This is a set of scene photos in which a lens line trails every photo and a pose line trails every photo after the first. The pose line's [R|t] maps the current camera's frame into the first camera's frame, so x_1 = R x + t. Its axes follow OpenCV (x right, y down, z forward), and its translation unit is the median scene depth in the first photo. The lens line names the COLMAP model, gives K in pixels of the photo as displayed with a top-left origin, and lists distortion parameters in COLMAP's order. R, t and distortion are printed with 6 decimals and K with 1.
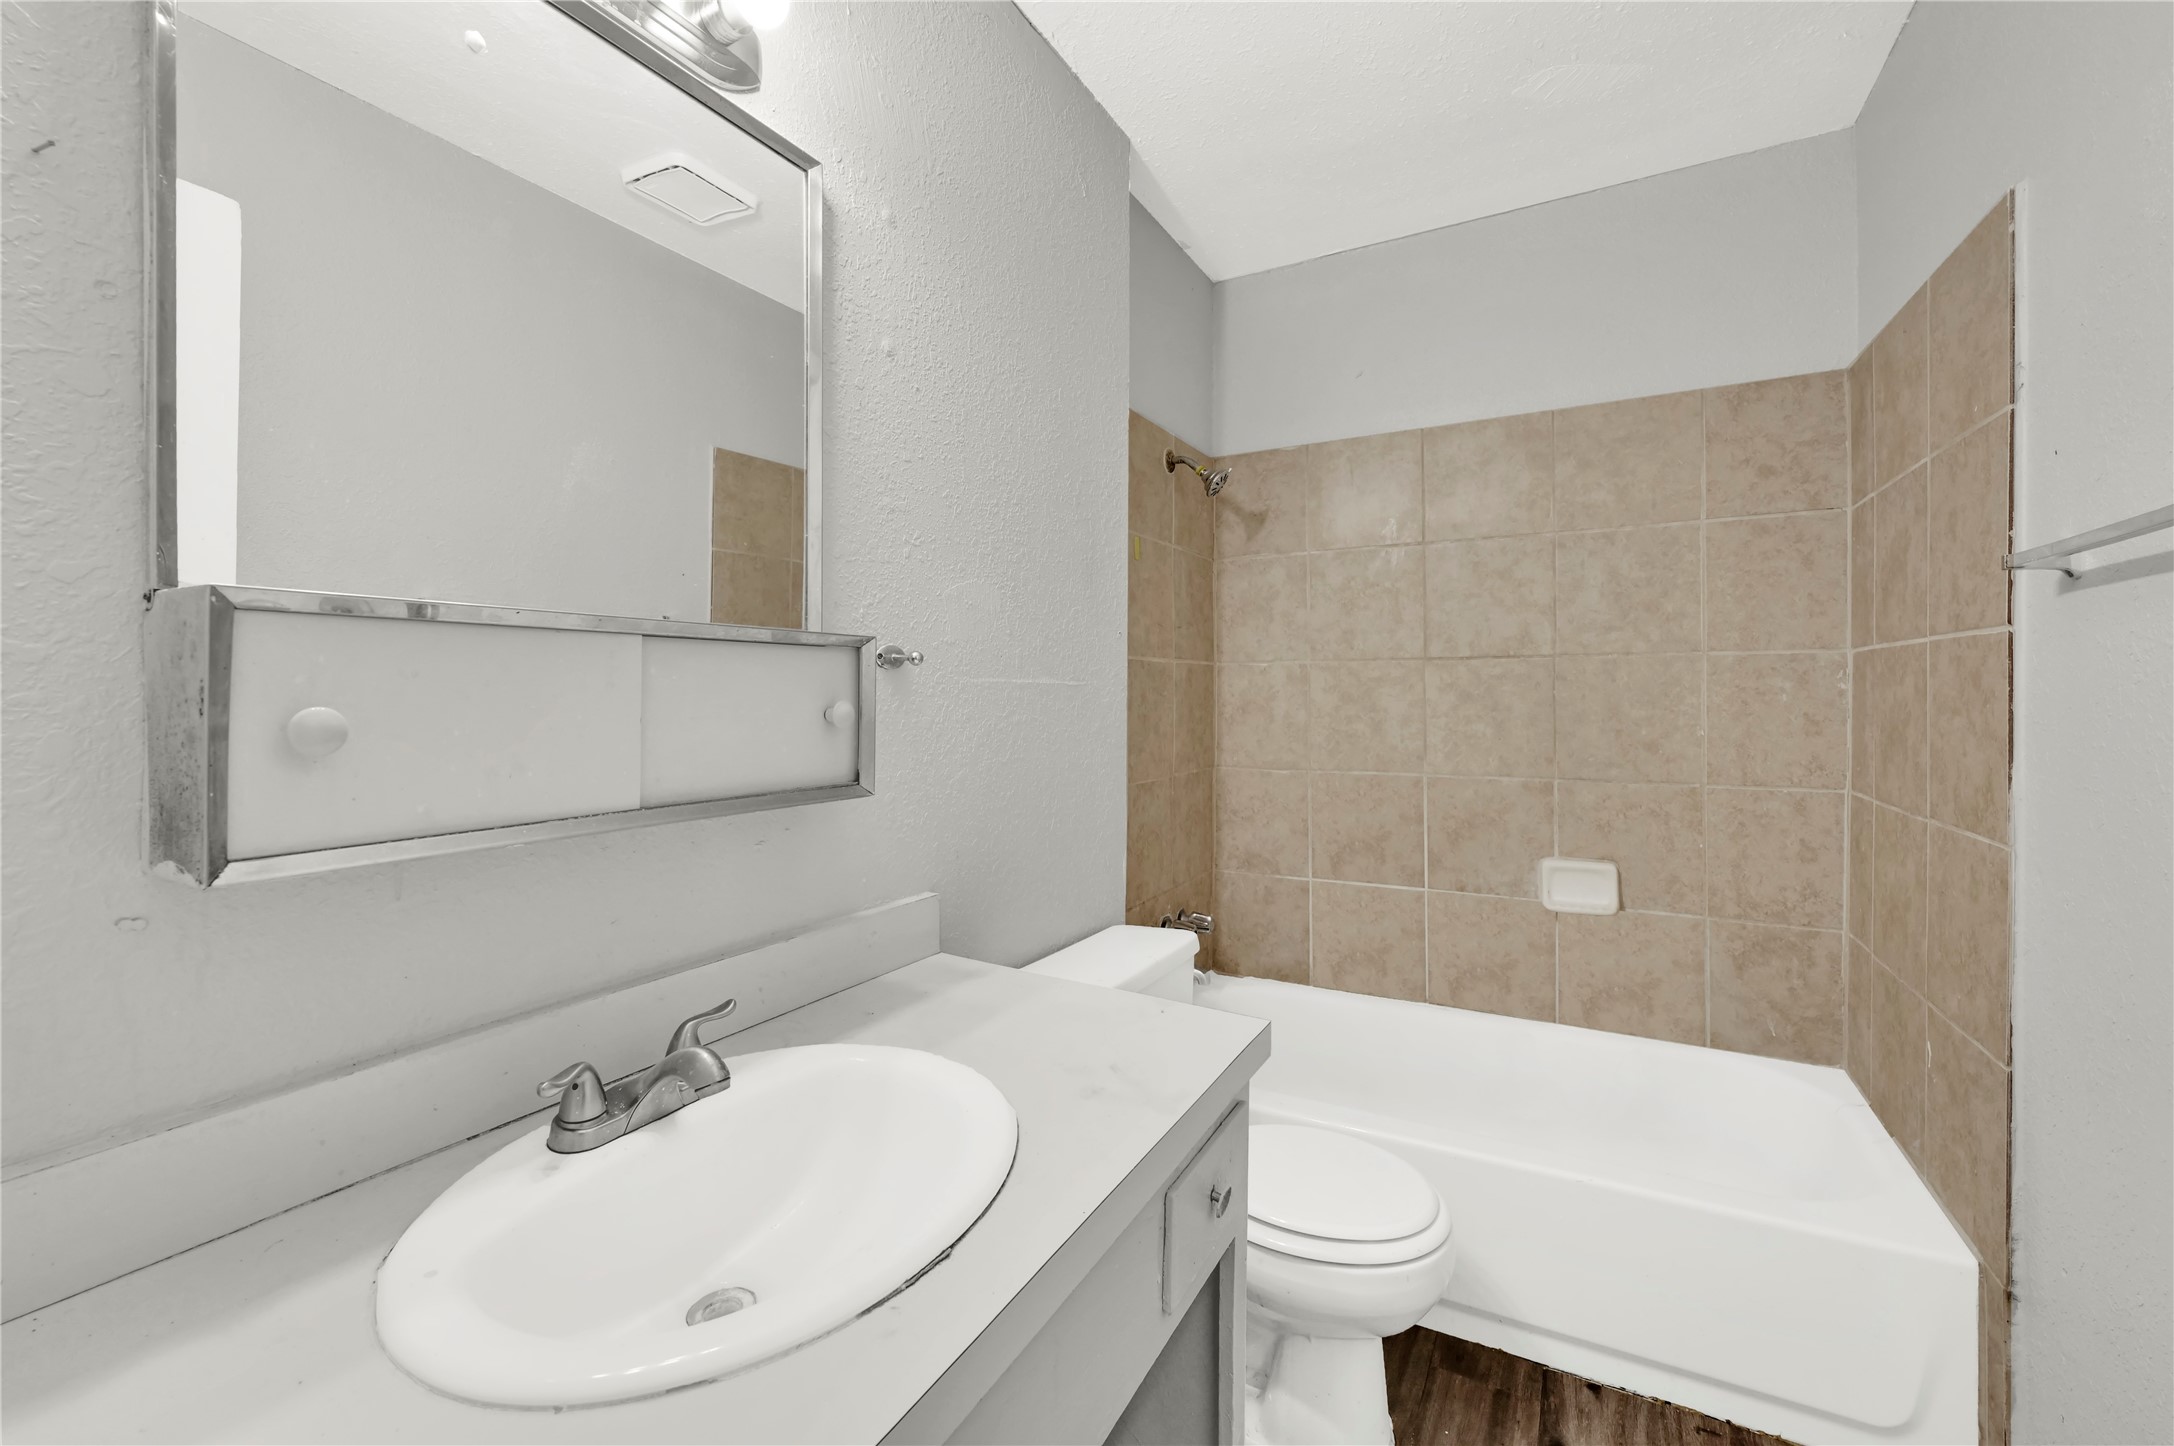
lens RADIAL K [[887.2, 0, 1087.4], [0, 887.2, 698.7], [0, 0, 1]] dist [0.000796, 0.000109]
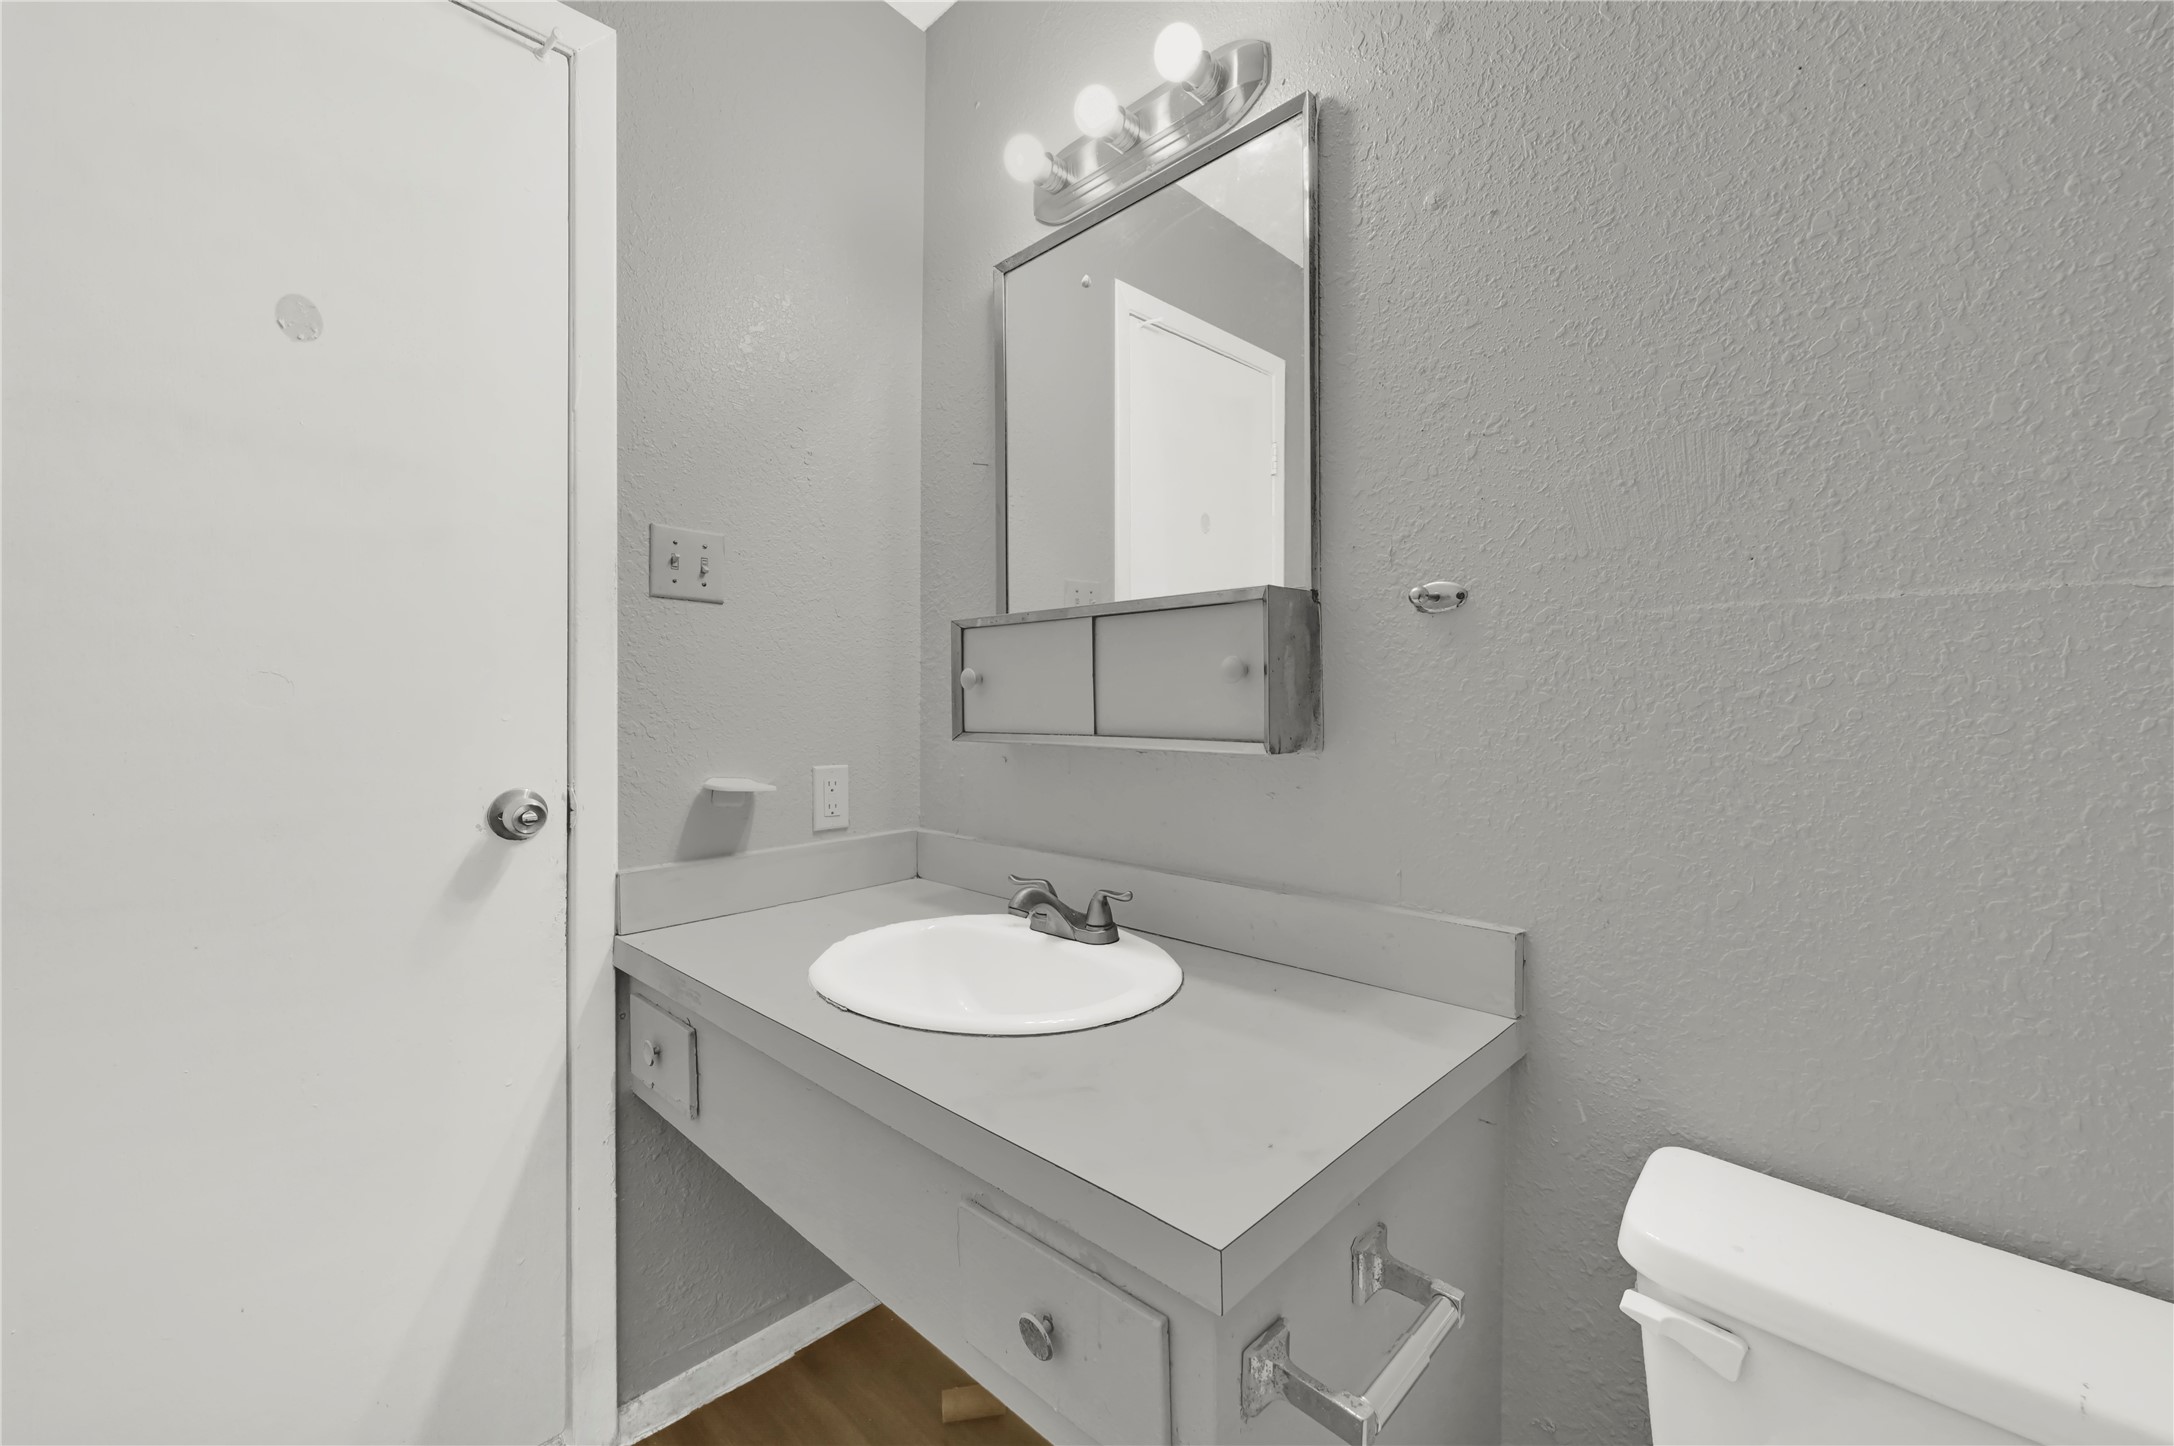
lens RADIAL K [[887.2, 0, 1087.4], [0, 887.2, 698.7], [0, 0, 1]] dist [0.000796, 0.000109]
pose [[-0.263272, 0.004833, -0.964710, 0.607239], [0.001572, 0.999988, 0.004581, 0.038264], [0.964720, -0.000310, -0.263276, 0.909428]]
